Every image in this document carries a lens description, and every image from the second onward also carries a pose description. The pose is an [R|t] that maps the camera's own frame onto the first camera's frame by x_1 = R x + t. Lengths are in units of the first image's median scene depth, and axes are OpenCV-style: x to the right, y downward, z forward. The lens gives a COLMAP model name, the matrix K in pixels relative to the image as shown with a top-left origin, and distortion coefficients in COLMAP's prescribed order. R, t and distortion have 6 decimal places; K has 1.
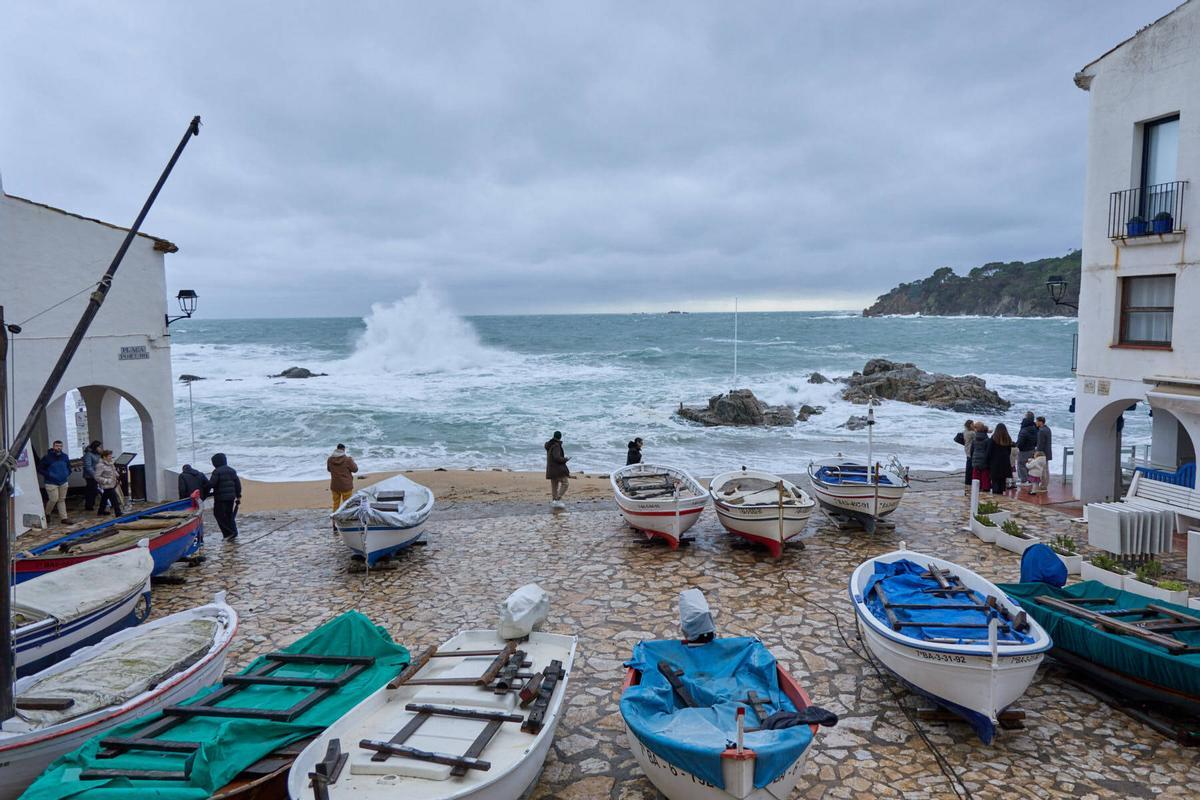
lens RADIAL K [[841.5, 0, 600.0], [0, 841.5, 400.0], [0, 0, 1]] dist [0.008985, 0.006327]
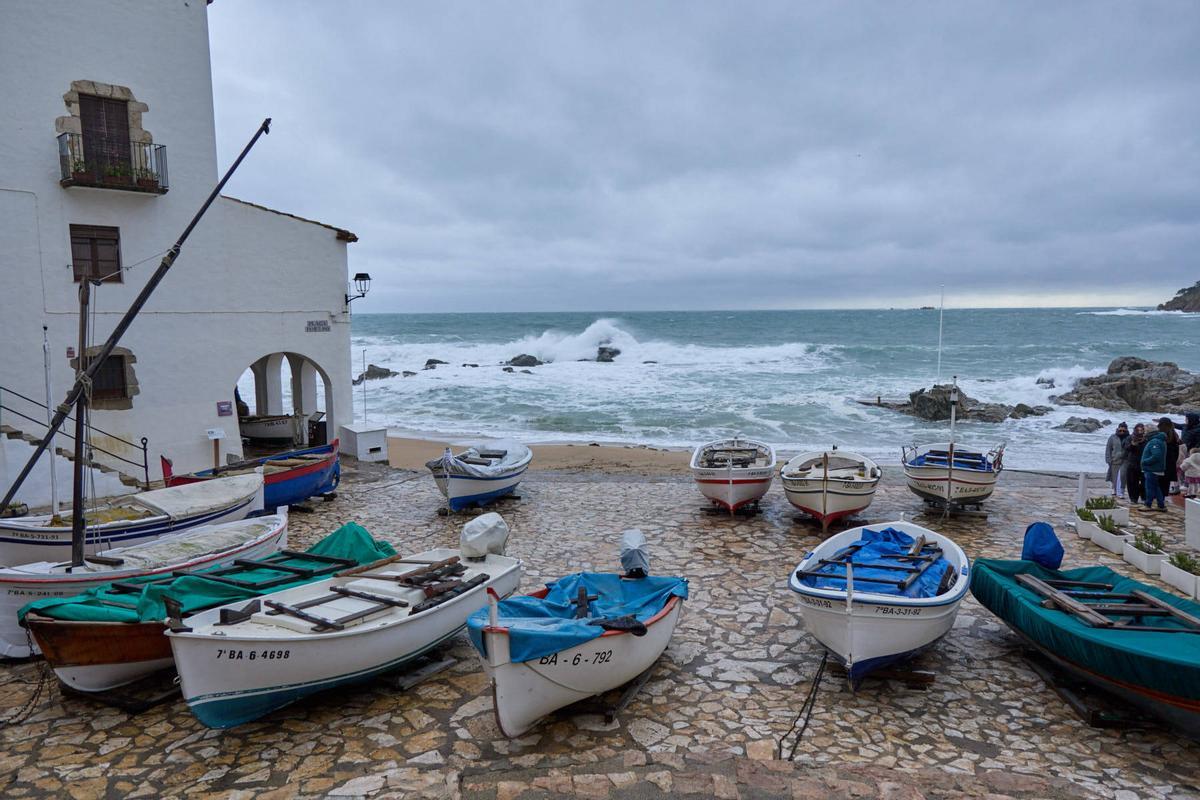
lens RADIAL K [[841.5, 0, 600.0], [0, 841.5, 400.0], [0, 0, 1]] dist [0.008985, 0.006327]
pose [[0.957582, 0.036074, -0.285893, 0.292916], [-0.034726, 0.999349, 0.009784, 0.039022], [0.286060, 0.000559, 0.958212, -0.038487]]
